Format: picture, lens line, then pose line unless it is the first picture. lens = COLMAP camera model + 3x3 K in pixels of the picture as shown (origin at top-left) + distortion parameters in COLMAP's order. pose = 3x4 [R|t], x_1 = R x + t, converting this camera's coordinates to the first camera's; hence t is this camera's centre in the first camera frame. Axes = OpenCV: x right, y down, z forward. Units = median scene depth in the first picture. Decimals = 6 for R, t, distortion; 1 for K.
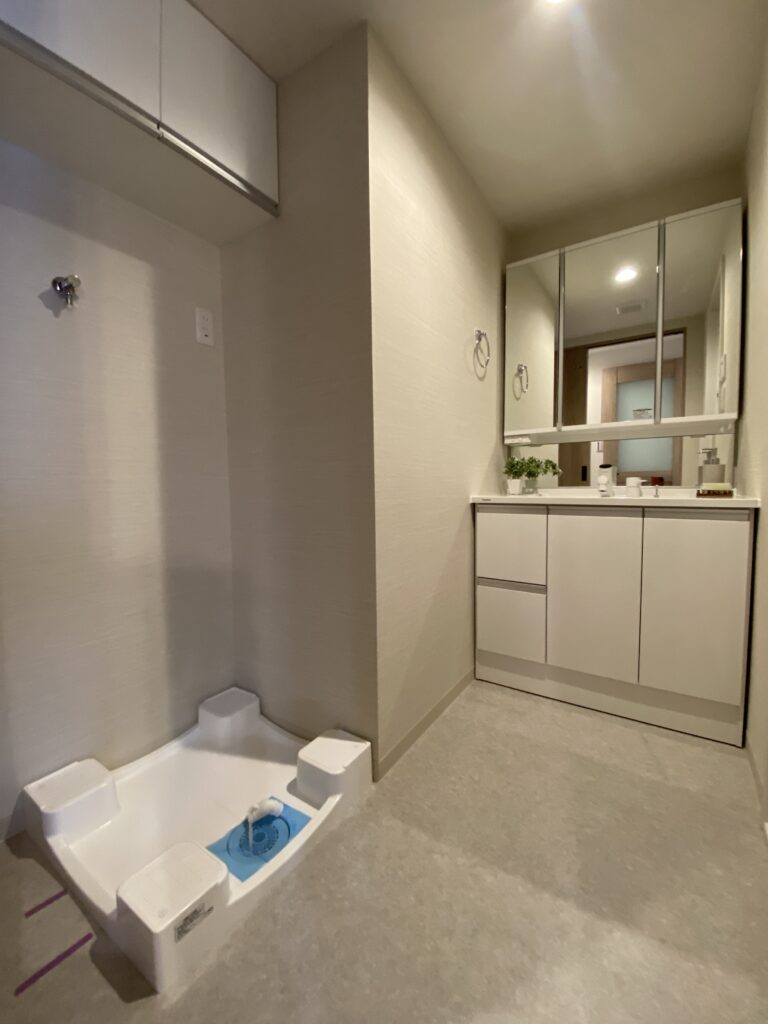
lens RADIAL K [[419.7, 0, 384.0], [0, 419.7, 512.0], [0, 0, 1]] dist [-0.018374, -0.000213]
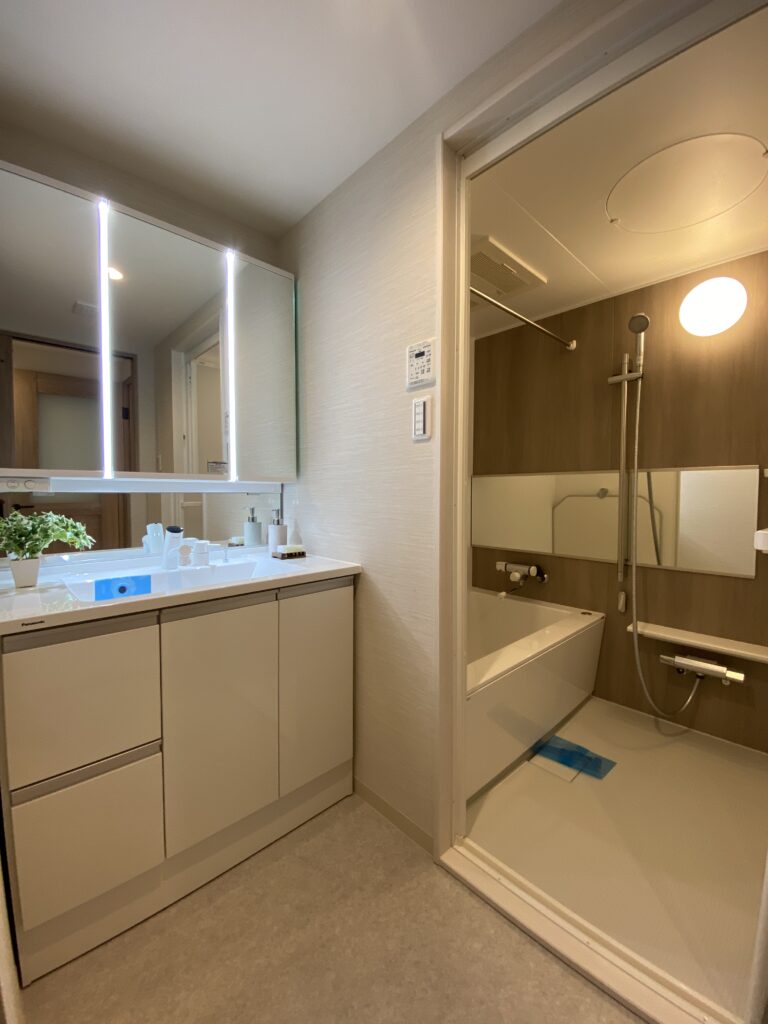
lens RADIAL K [[419.7, 0, 384.0], [0, 419.7, 512.0], [0, 0, 1]] dist [-0.018374, -0.000213]
pose [[0.210506, -0.028429, 0.977179, -0.135703], [0.062664, 0.997914, 0.015533, -0.151011], [-0.975582, 0.057964, 0.211848, 0.552286]]
